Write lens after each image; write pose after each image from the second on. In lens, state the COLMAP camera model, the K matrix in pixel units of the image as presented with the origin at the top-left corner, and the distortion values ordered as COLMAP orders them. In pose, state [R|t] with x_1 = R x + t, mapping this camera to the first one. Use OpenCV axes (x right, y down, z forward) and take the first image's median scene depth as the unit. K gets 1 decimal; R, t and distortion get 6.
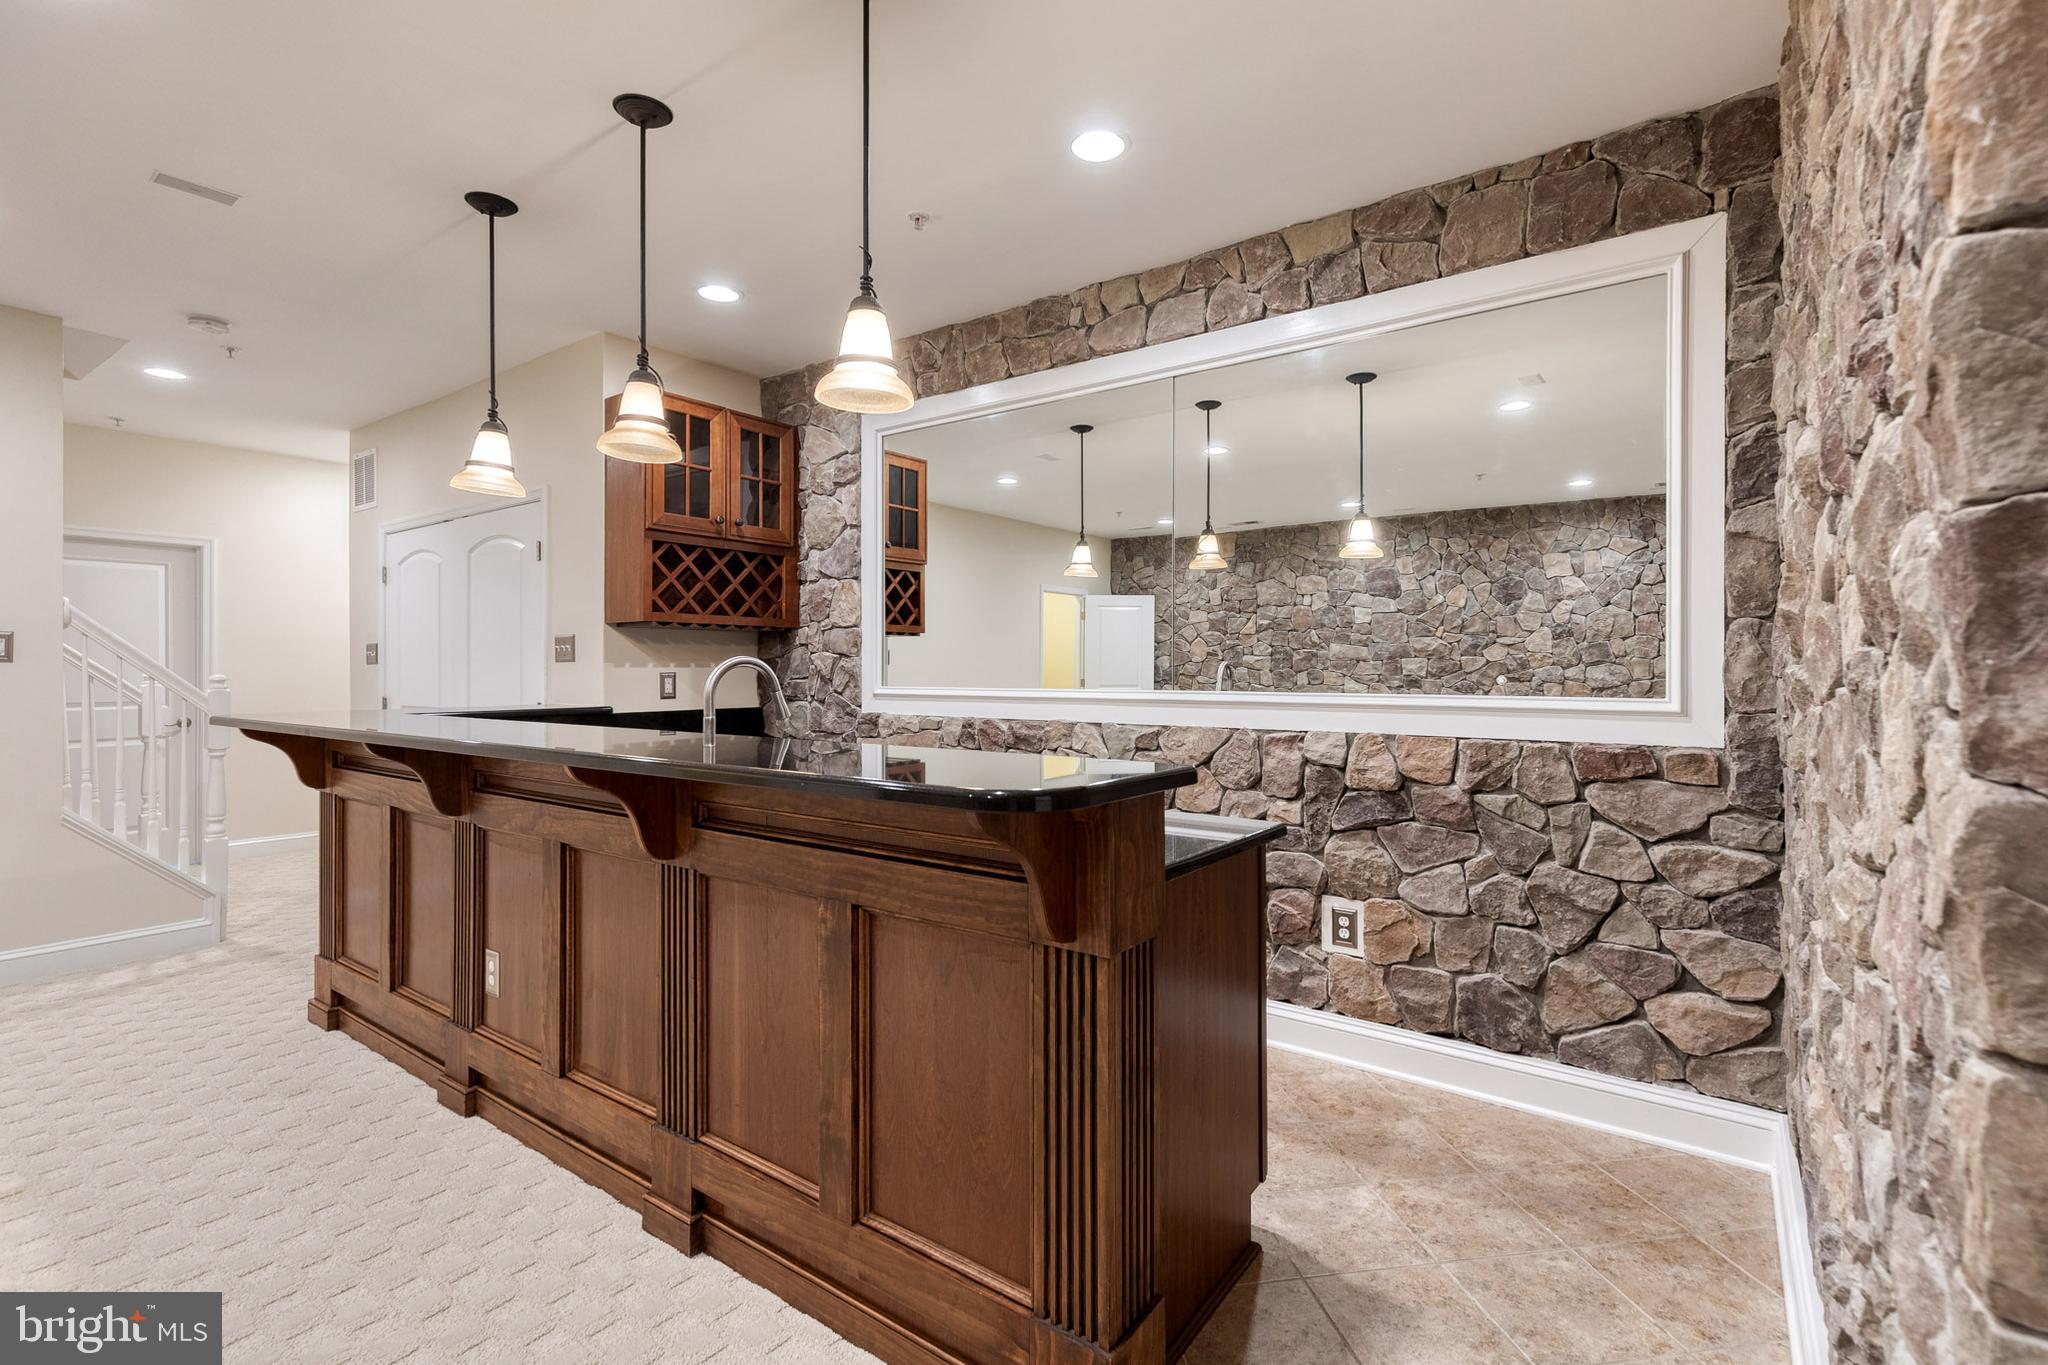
lens RADIAL K [[927.8, 0, 1052.1], [0, 927.8, 665.1], [0, 0, 1]] dist [0.012376, -0.003354]
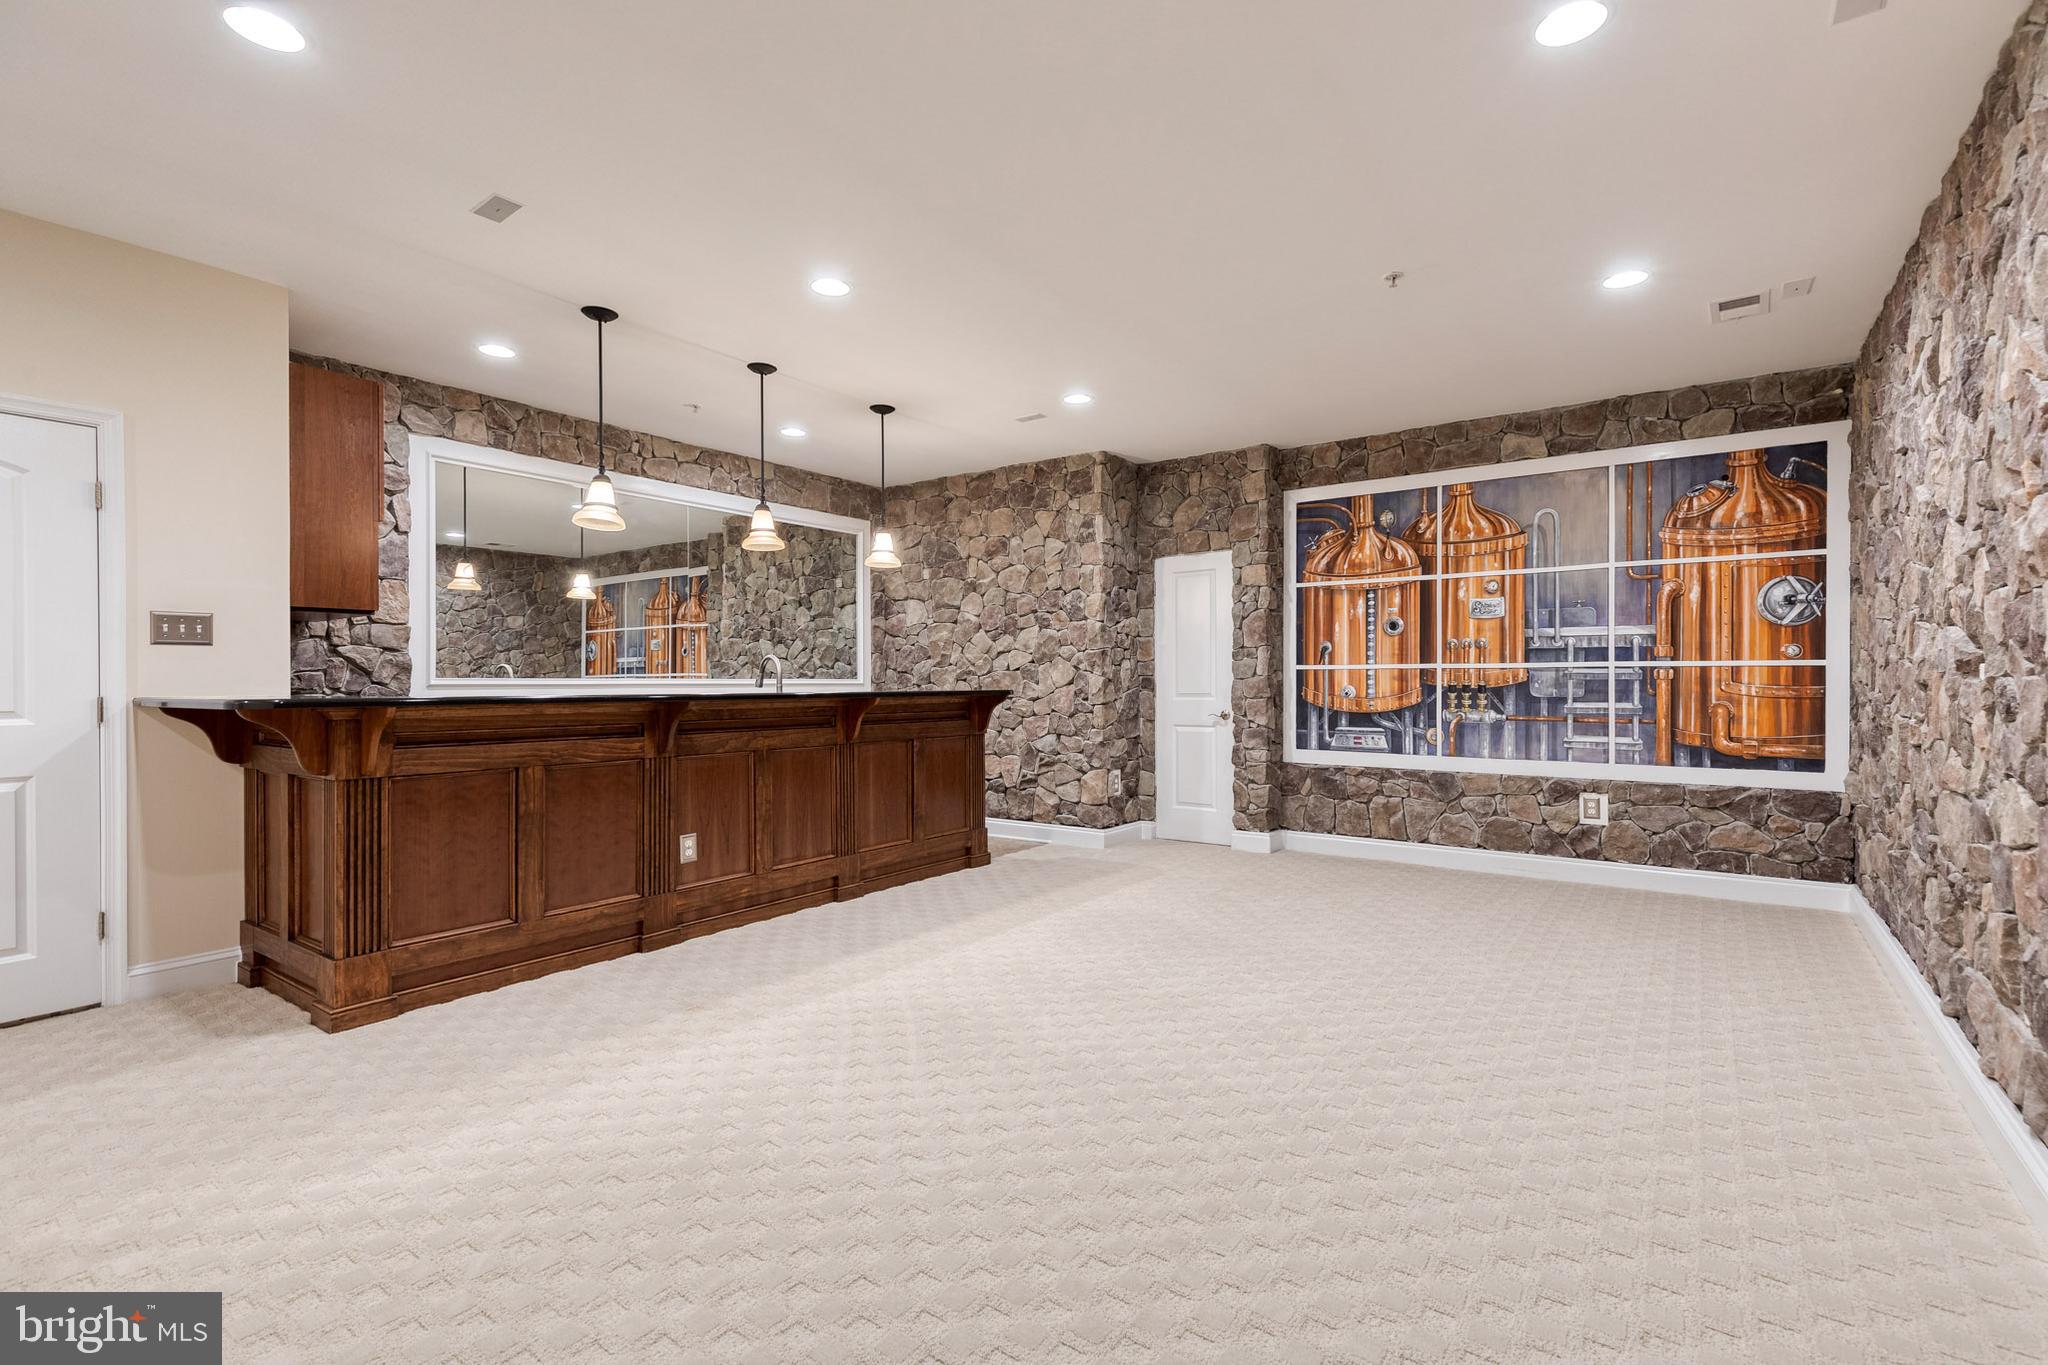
lens RADIAL K [[927.8, 0, 1025.8], [0, 927.8, 686.1], [0, 0, 1]] dist [0.012376, -0.003354]
pose [[0.015491, -0.002937, 0.999876, -1.448050], [-0.001627, 0.999994, 0.002963, 0.031594], [-0.999879, -0.001673, 0.015486, 0.266759]]
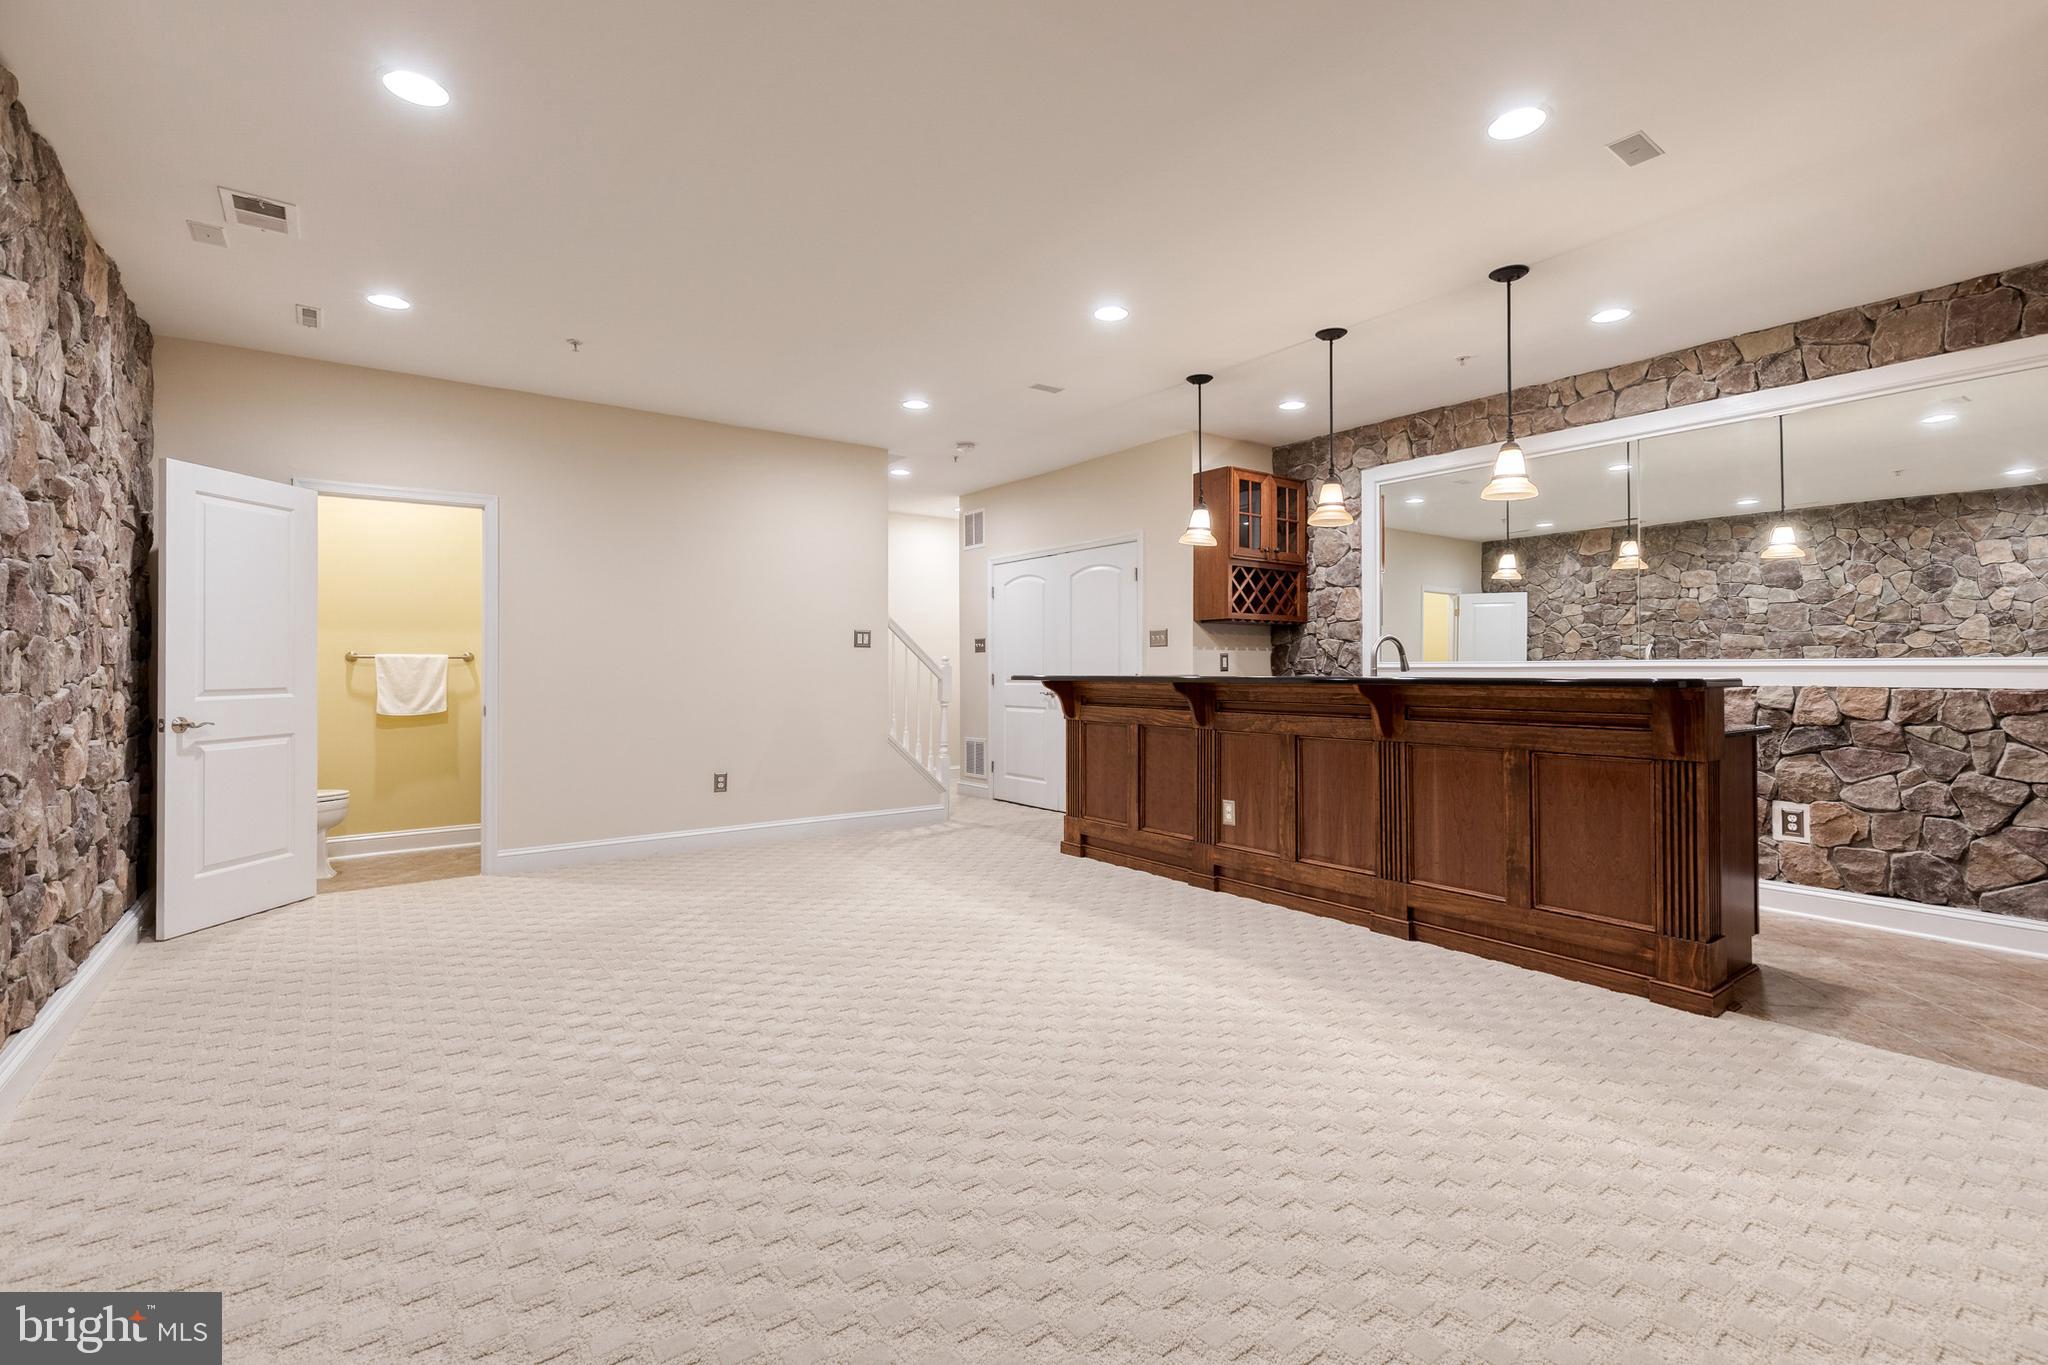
lens RADIAL K [[927.8, 0, 1046.7], [0, 927.8, 655.2], [0, 0, 1]] dist [0.012376, -0.003354]
pose [[0.954127, -0.004498, -0.299367, -0.265124], [0.000858, 0.999924, -0.012290, 0.031874], [0.299400, 0.011469, 0.954059, -0.544472]]
